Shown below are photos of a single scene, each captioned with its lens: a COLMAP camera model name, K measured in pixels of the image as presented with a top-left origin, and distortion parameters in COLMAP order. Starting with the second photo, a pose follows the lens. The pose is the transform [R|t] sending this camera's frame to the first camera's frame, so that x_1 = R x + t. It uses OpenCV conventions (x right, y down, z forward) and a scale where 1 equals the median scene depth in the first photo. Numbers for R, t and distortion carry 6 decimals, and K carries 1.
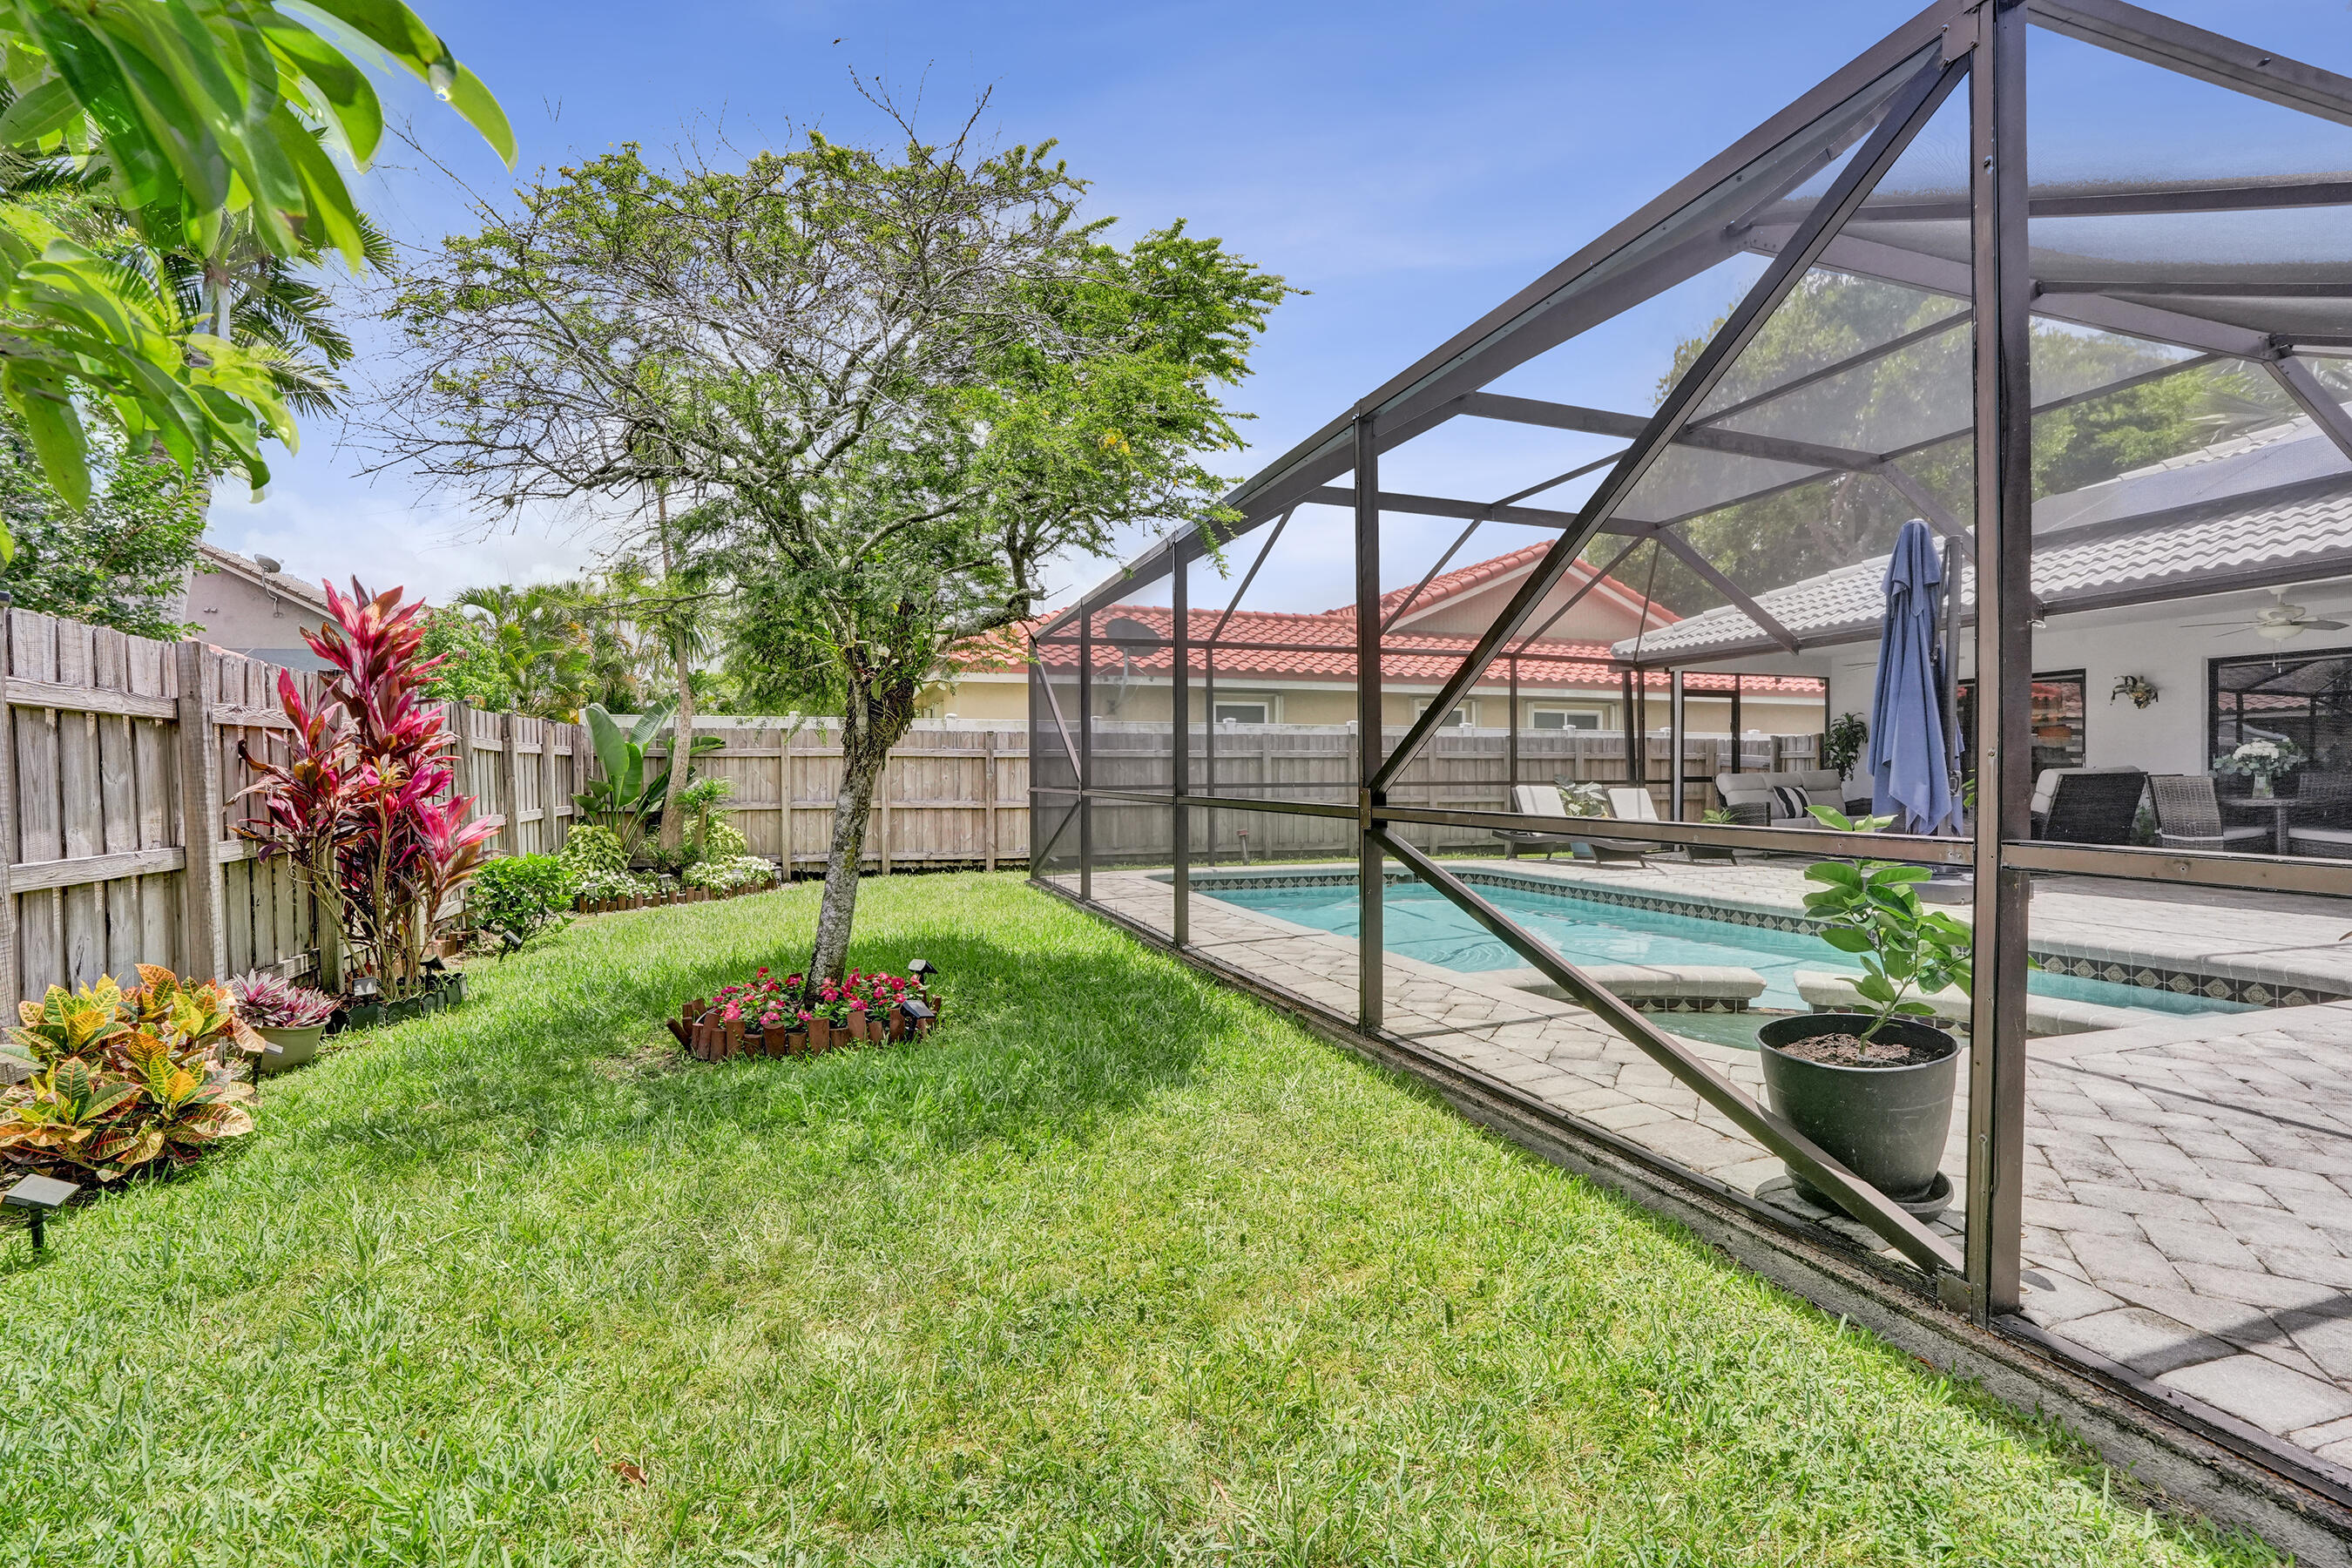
lens RADIAL K [[1096.7, 0, 1171.0], [0, 1096.7, 782.8], [0, 0, 1]] dist [-0.071416, 0.026843]
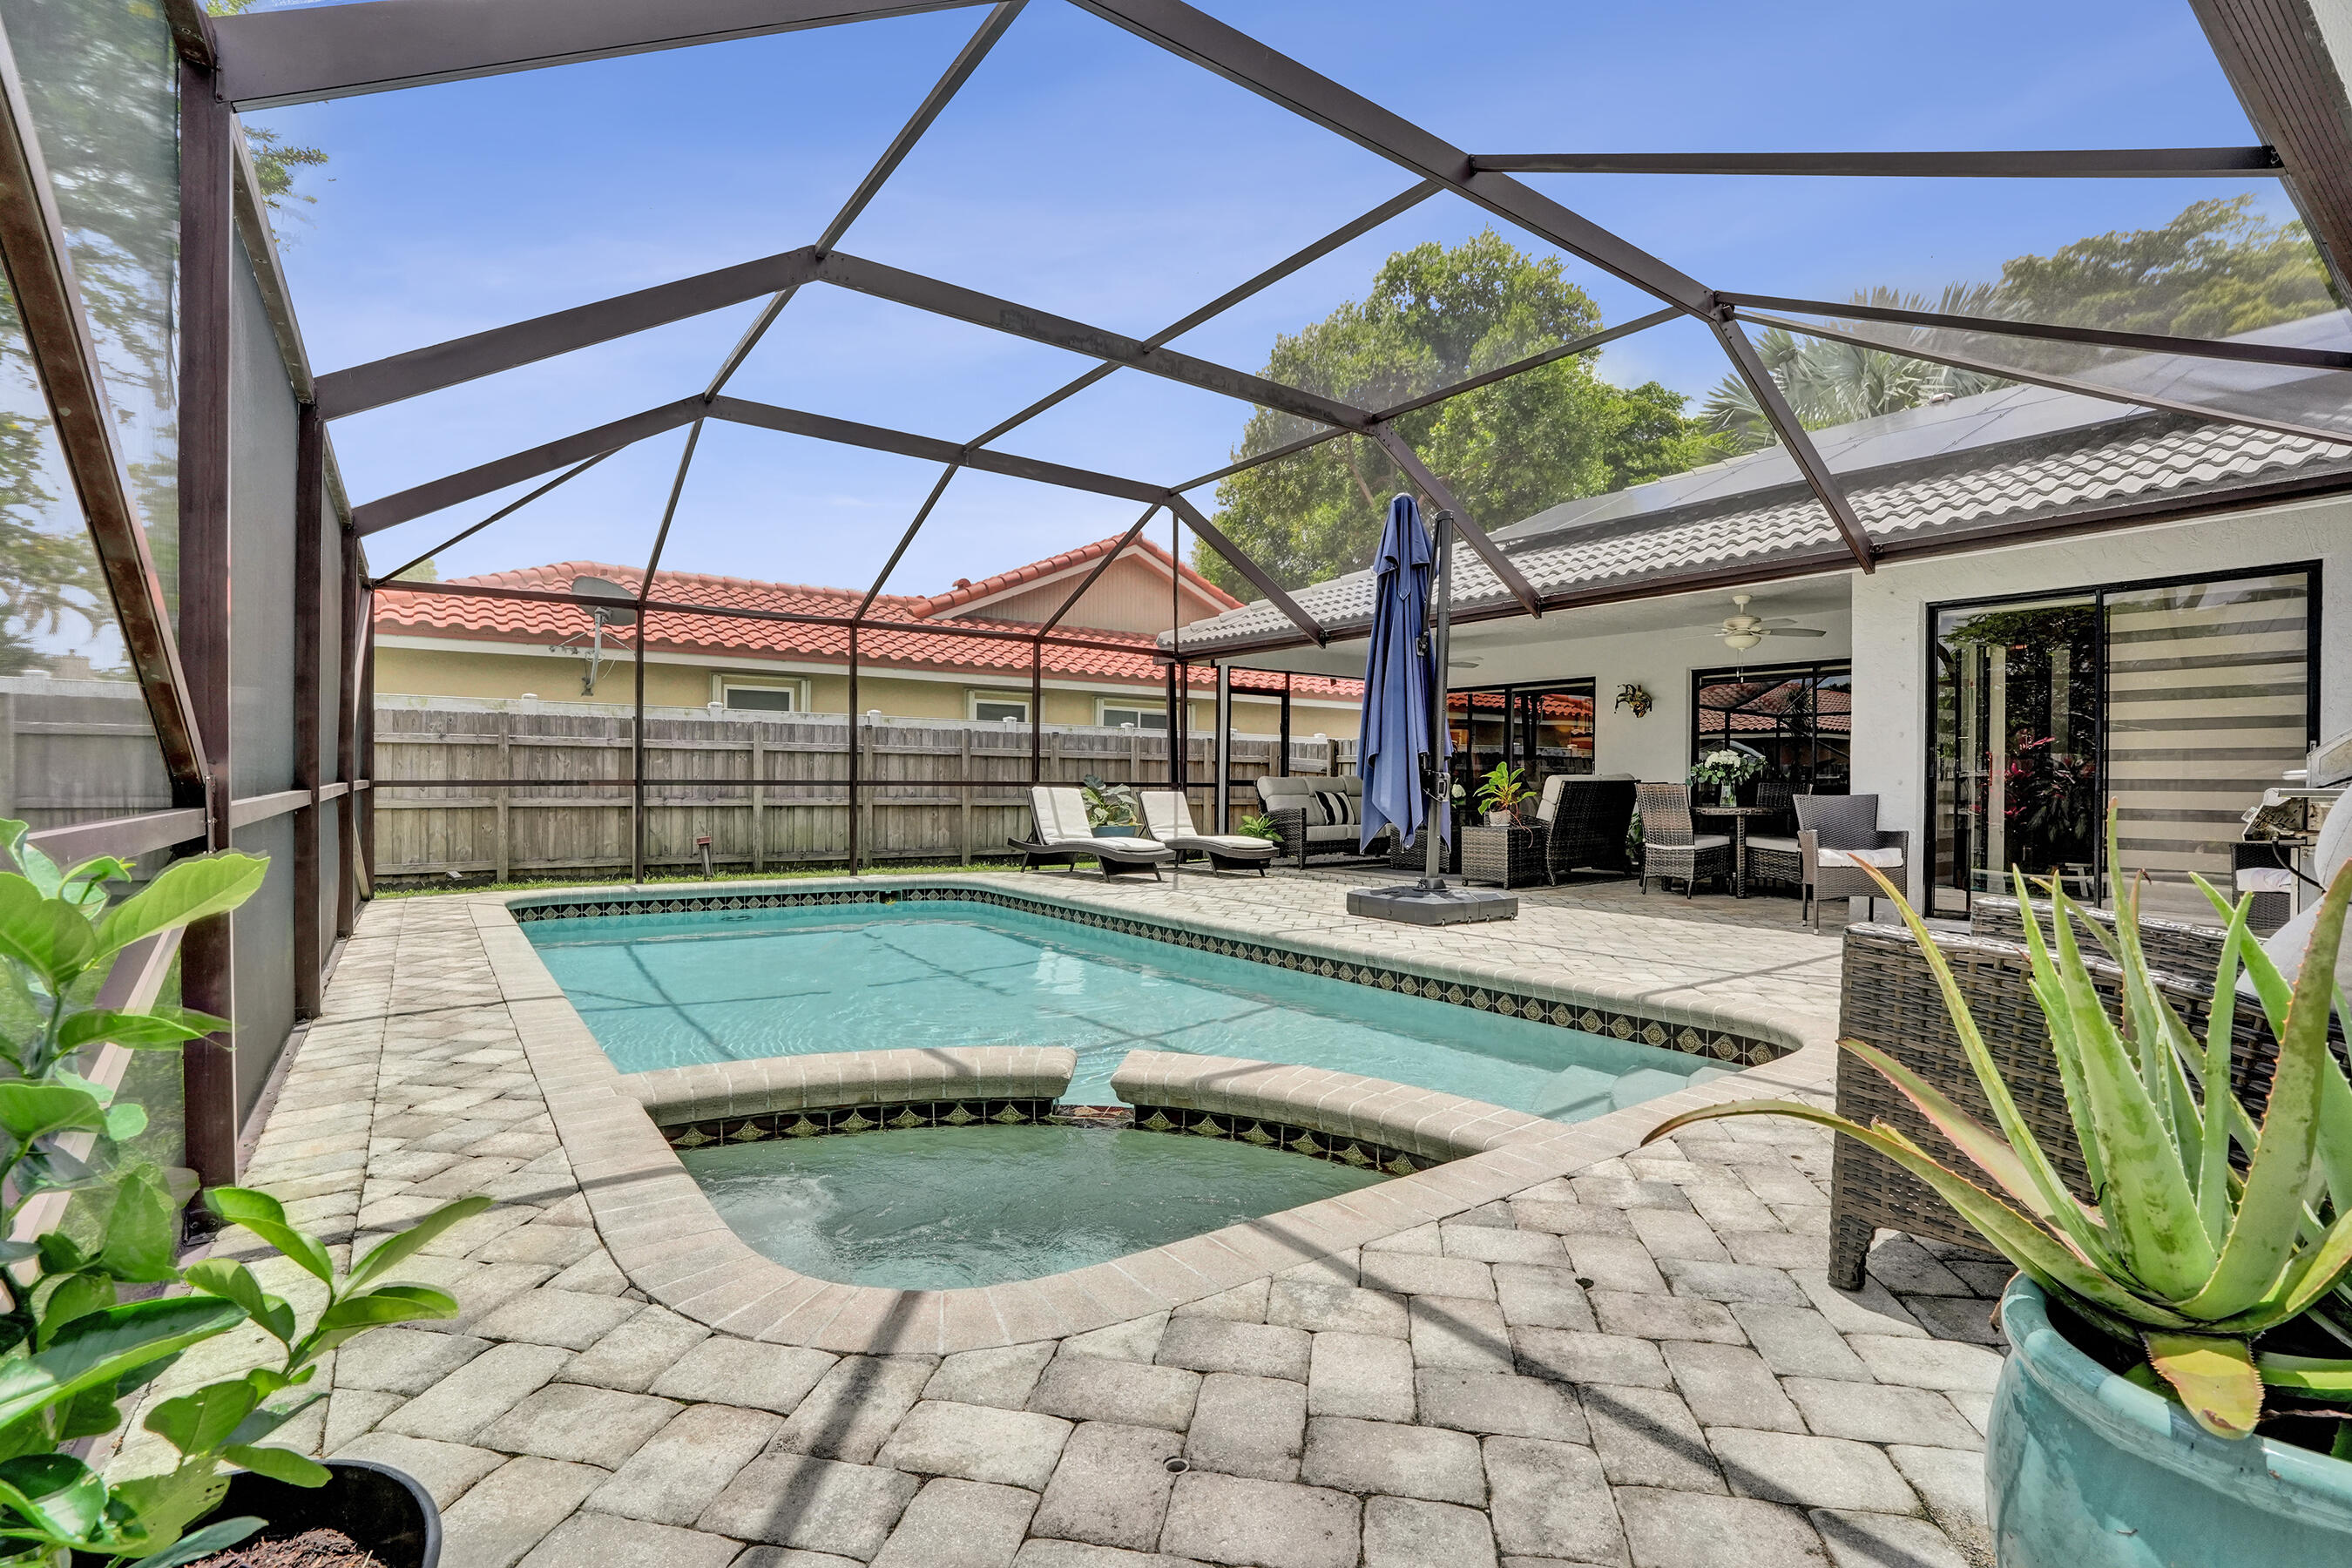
lens RADIAL K [[1096.7, 0, 1171.0], [0, 1096.7, 782.8], [0, 0, 1]] dist [-0.071416, 0.026843]
pose [[0.952957, 0.012264, 0.302856, 0.166904], [-0.011461, 0.999925, -0.004430, 0.001706], [-0.302888, 0.000751, 0.953026, 0.133672]]
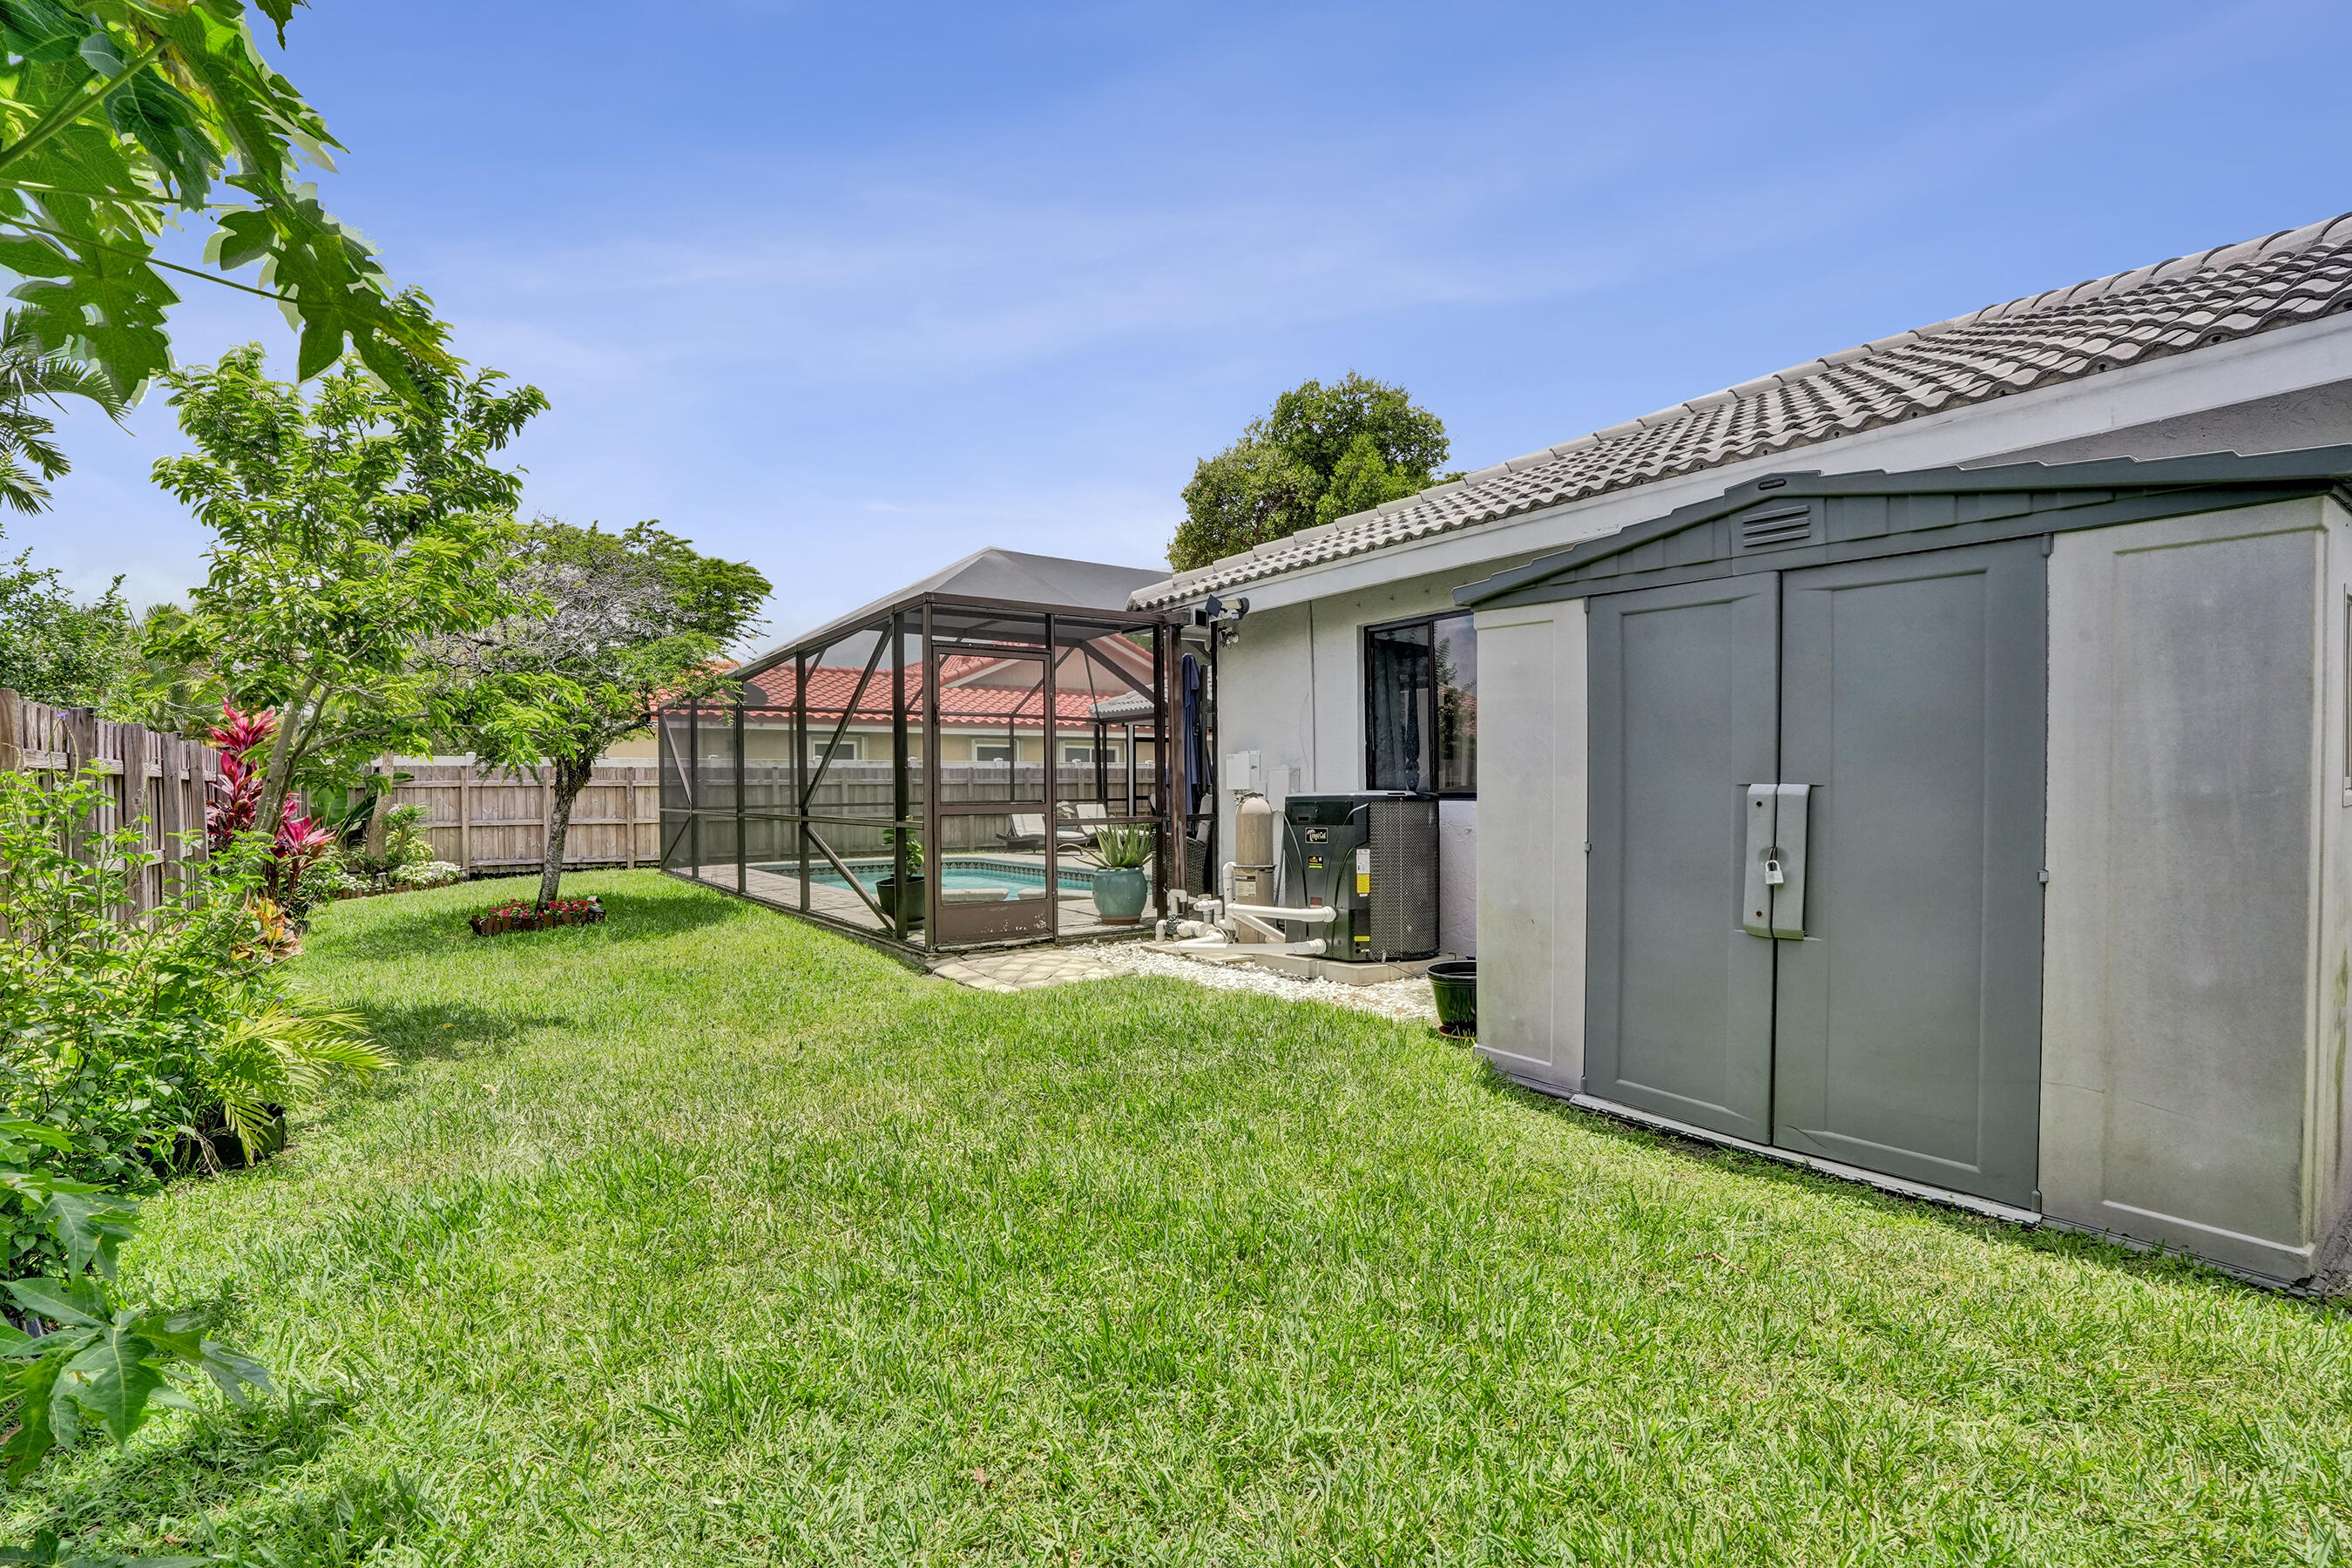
lens RADIAL K [[1096.7, 0, 1171.0], [0, 1096.7, 782.8], [0, 0, 1]] dist [-0.071416, 0.026843]
pose [[0.954824, -0.004645, 0.297135, 0.087576], [0.009085, 0.999867, -0.013566, -0.003808], [-0.297032, 0.015653, 0.954739, -0.536198]]
